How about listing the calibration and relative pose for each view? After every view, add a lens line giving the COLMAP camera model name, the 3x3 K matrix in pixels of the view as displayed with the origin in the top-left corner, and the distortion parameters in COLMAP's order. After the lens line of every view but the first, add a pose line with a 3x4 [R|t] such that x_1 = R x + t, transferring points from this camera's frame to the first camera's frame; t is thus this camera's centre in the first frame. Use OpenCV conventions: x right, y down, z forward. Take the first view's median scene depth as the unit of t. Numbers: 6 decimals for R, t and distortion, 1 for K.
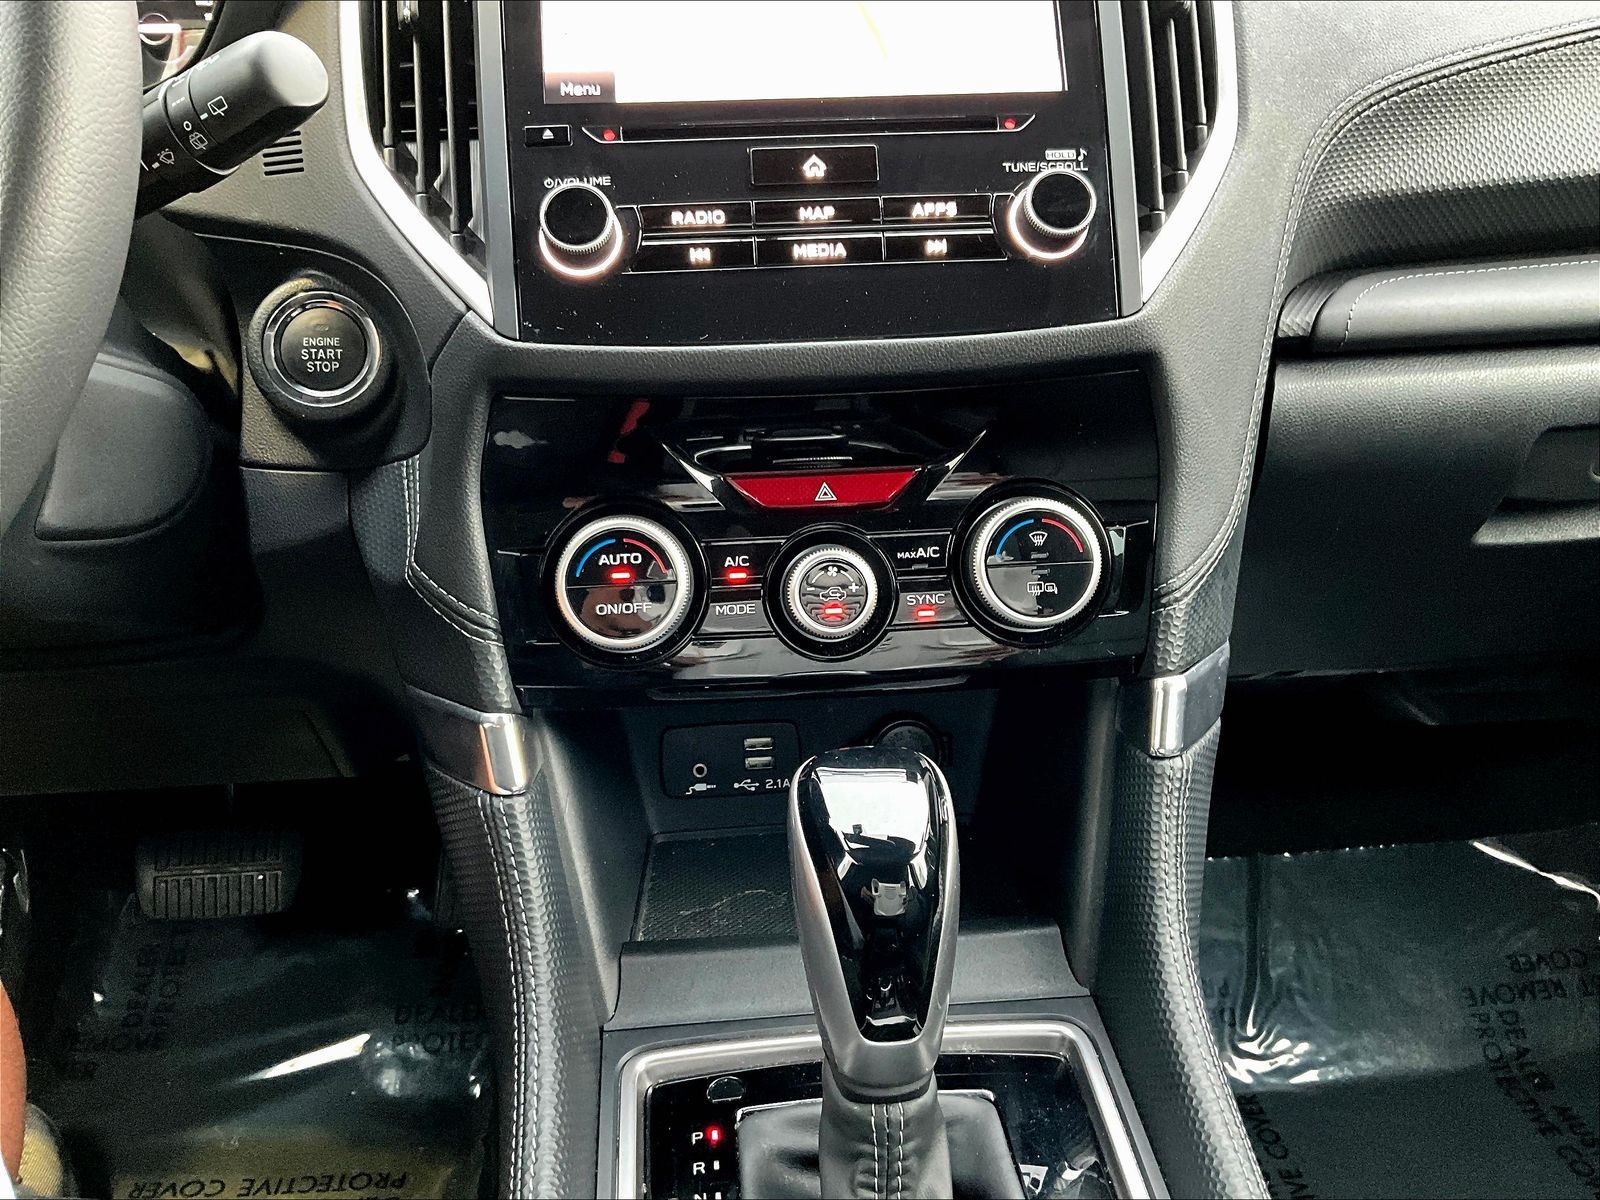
lens RADIAL K [[1327.4, 0, 791.2], [0, 1327.4, 603.5], [0, 0, 1]] dist [0.090393, -0.164531]
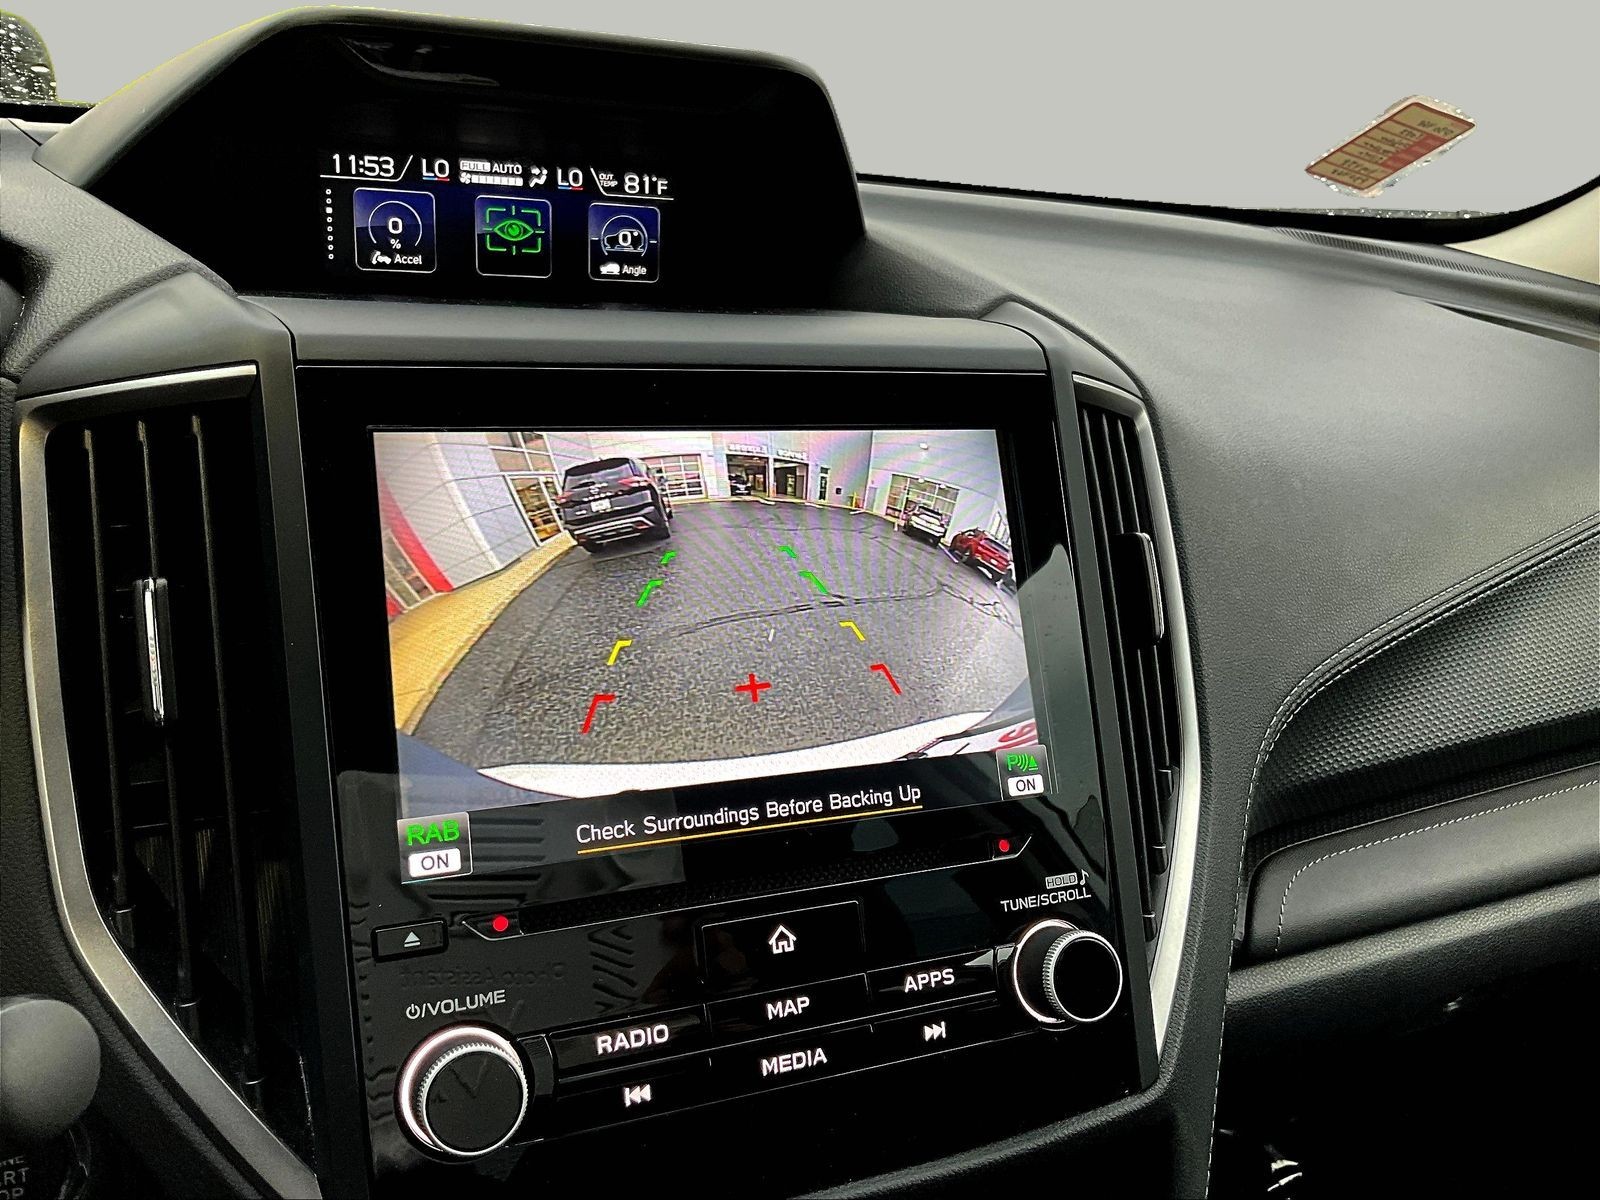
lens RADIAL K [[1327.4, 0, 794.4], [0, 1327.4, 589.1], [0, 0, 1]] dist [0.090393, -0.164531]
pose [[0.942043, -0.002653, 0.335481, -0.222337], [-0.002213, 0.999898, 0.014122, -0.527503], [-0.335484, -0.014046, 0.941941, 0.302761]]
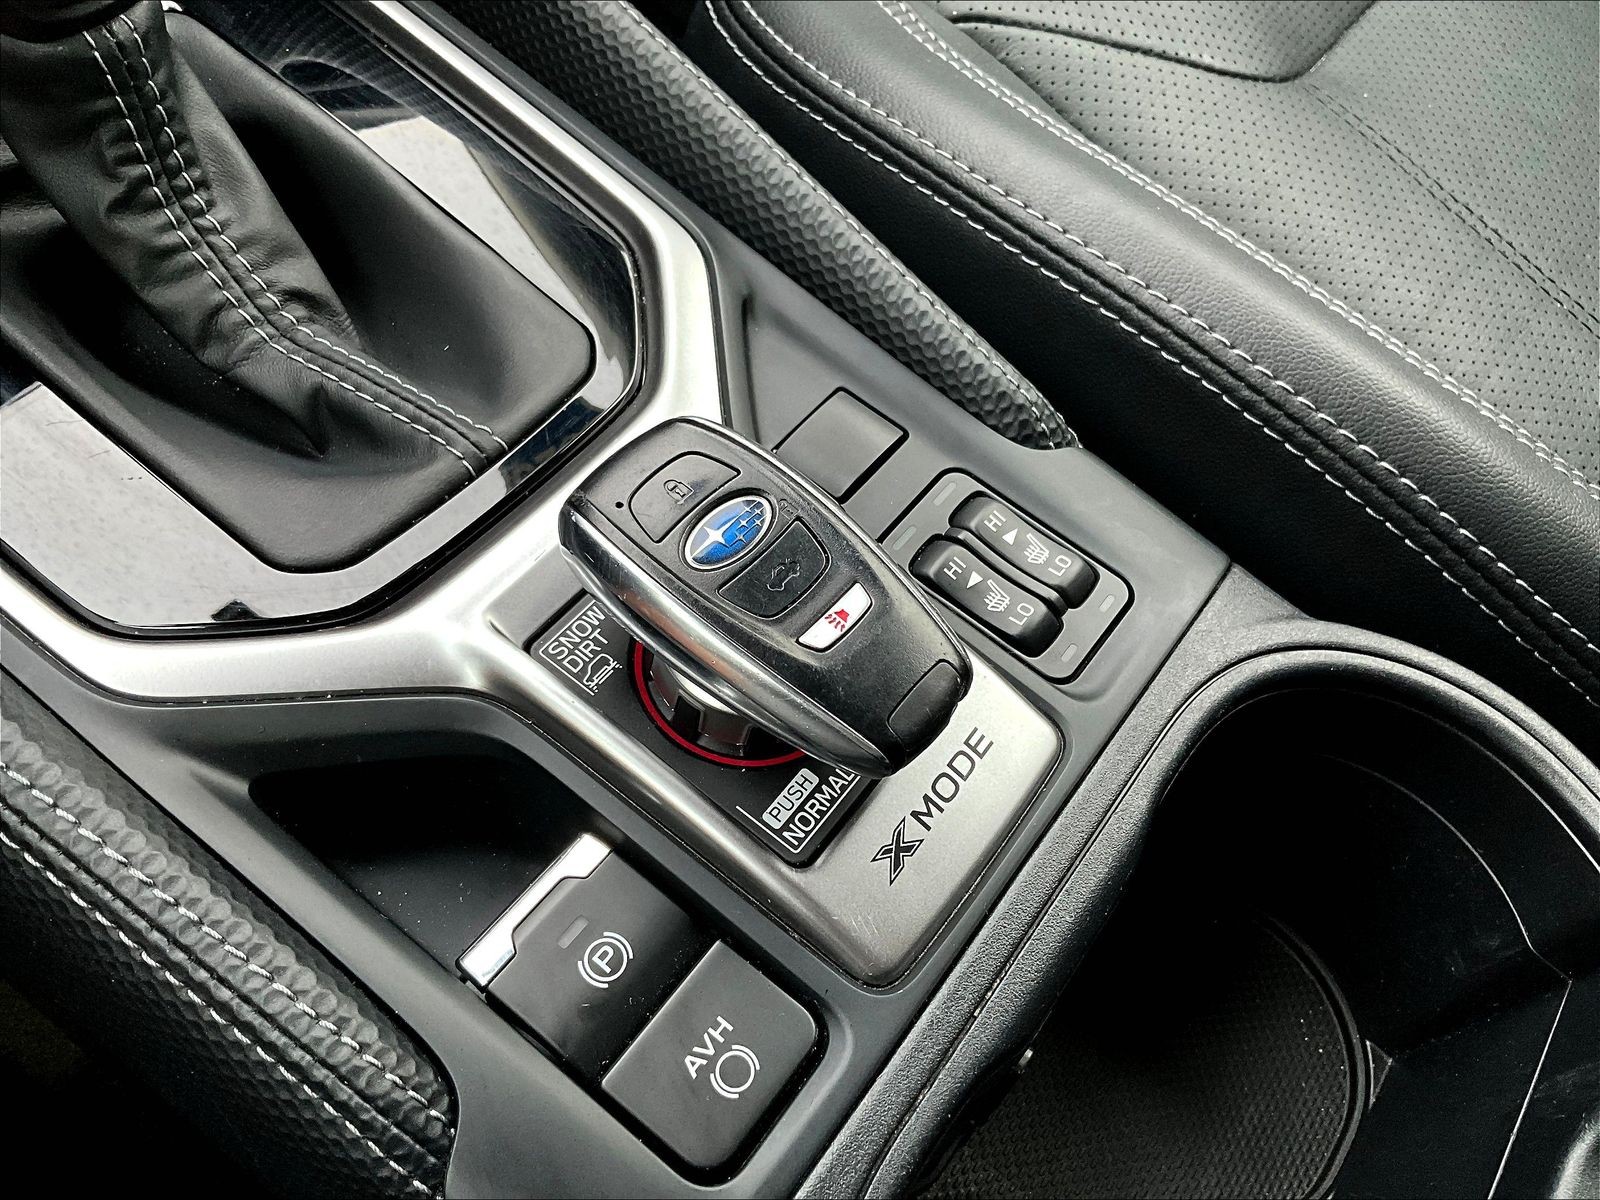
lens RADIAL K [[1327.4, 0, 789.7], [0, 1327.4, 590.9], [0, 0, 1]] dist [0.090393, -0.164531]
pose [[0.662821, -0.566147, 0.490047, -0.143651], [0.099390, 0.715193, 0.691824, 0.136940], [-0.742152, -0.409849, 0.530315, 0.272964]]
